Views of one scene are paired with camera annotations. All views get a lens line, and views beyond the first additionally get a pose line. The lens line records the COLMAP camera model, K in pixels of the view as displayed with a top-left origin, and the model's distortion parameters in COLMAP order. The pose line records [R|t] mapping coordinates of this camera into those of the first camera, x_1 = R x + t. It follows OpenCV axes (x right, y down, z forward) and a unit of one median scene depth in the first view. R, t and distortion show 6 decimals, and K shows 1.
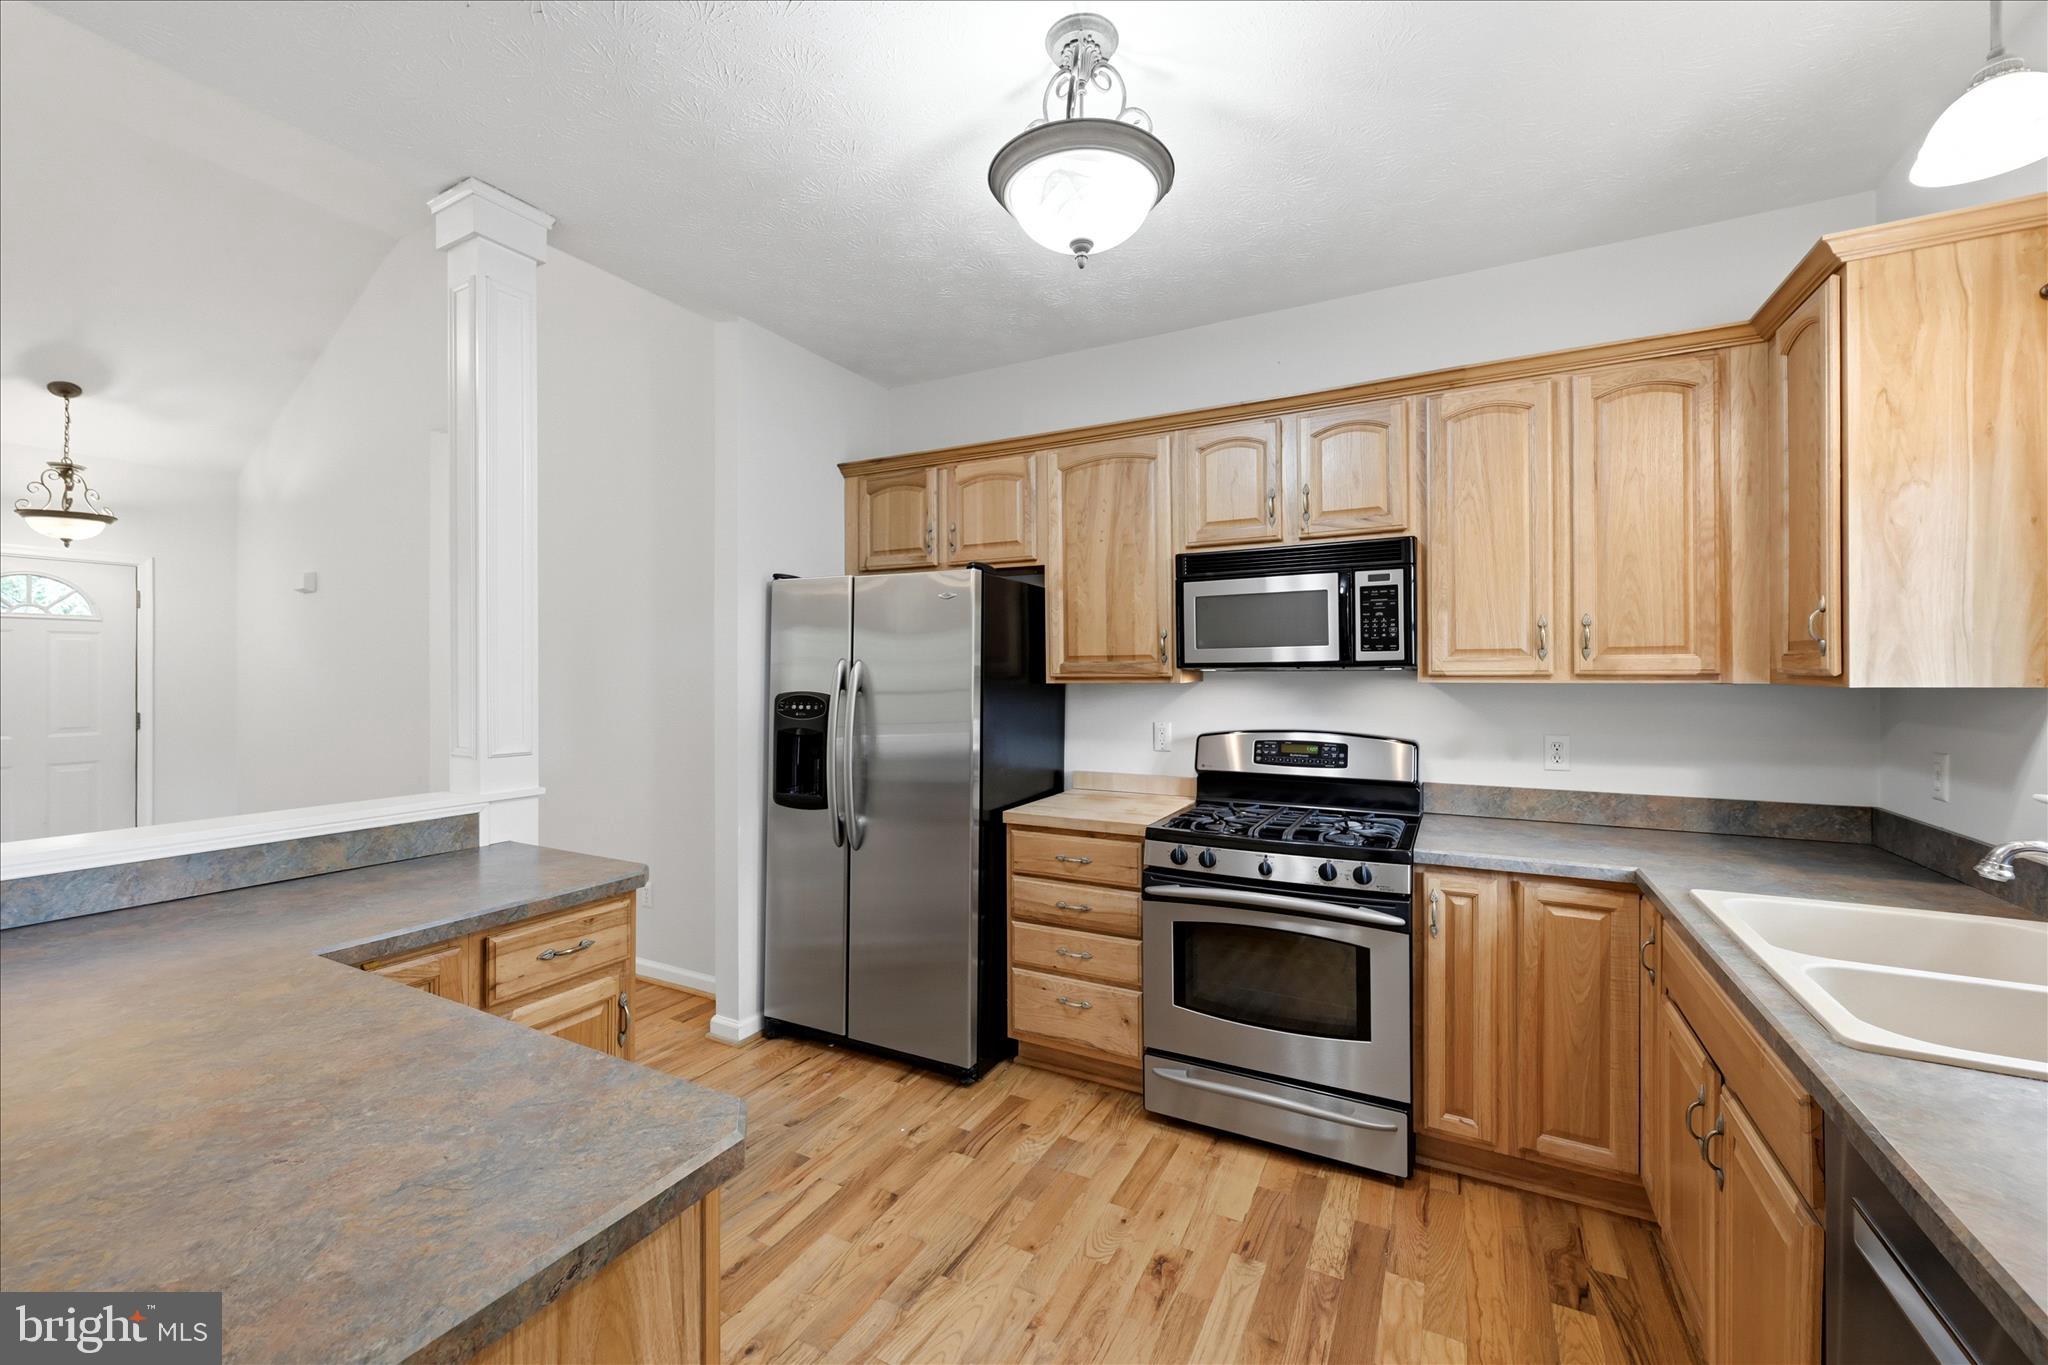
lens RADIAL K [[821.4, 0, 1019.2], [0, 821.4, 674.1], [0, 0, 1]] dist [-0.000778, -0.000030]
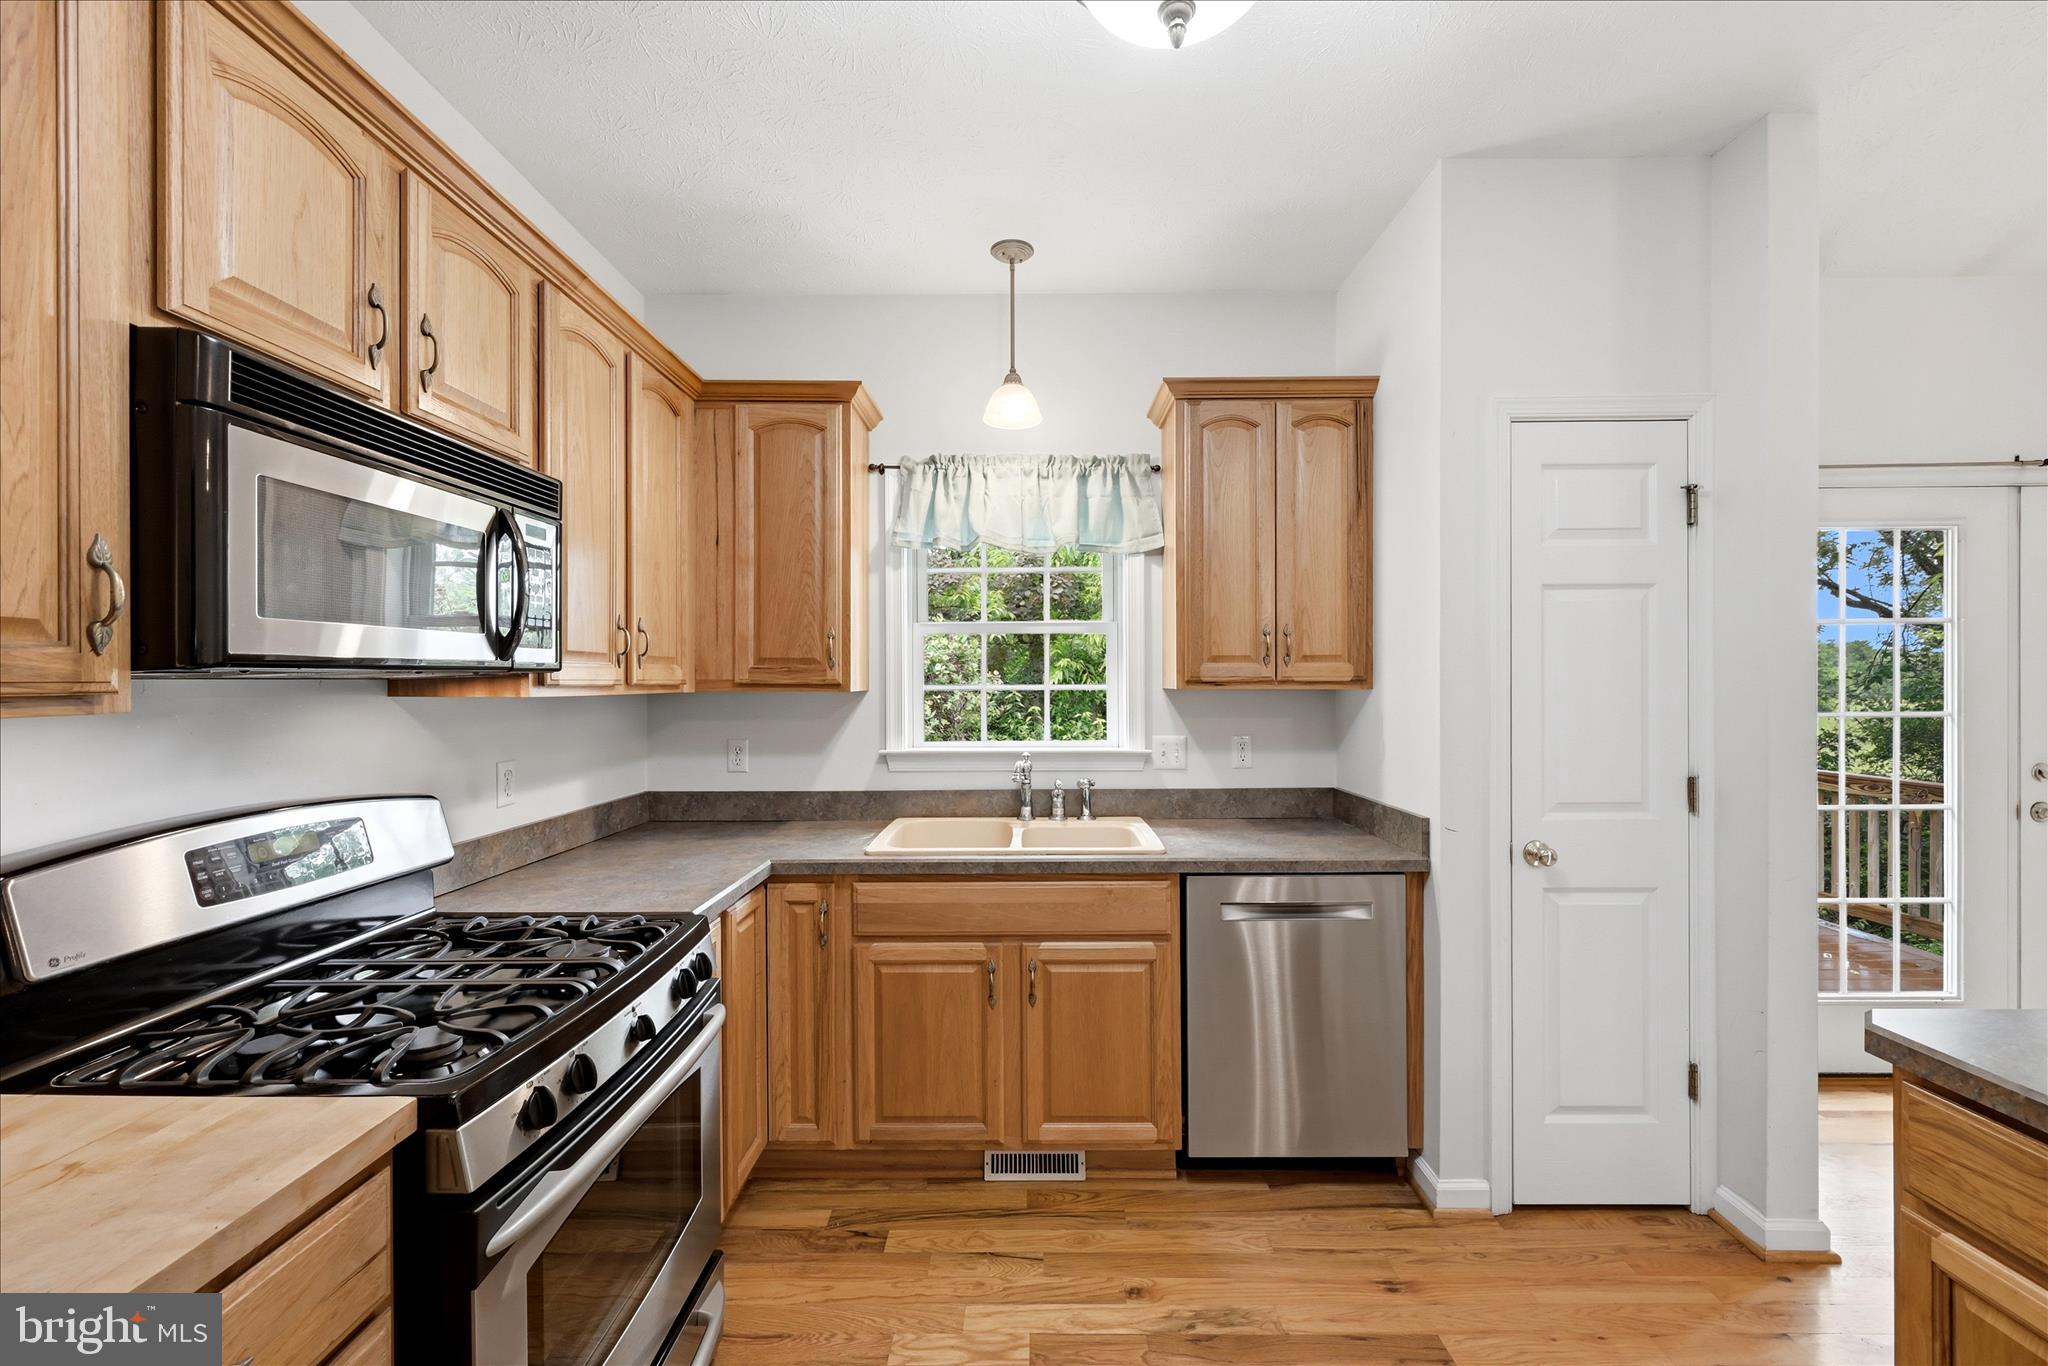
lens RADIAL K [[821.4, 0, 1035.0], [0, 821.4, 682.7], [0, 0, 1]] dist [-0.000778, -0.000030]
pose [[-0.464520, 0.000400, 0.885563, -0.273282], [0.005309, 0.999983, 0.002334, -0.001369], [-0.885547, 0.005786, -0.464514, 0.855128]]
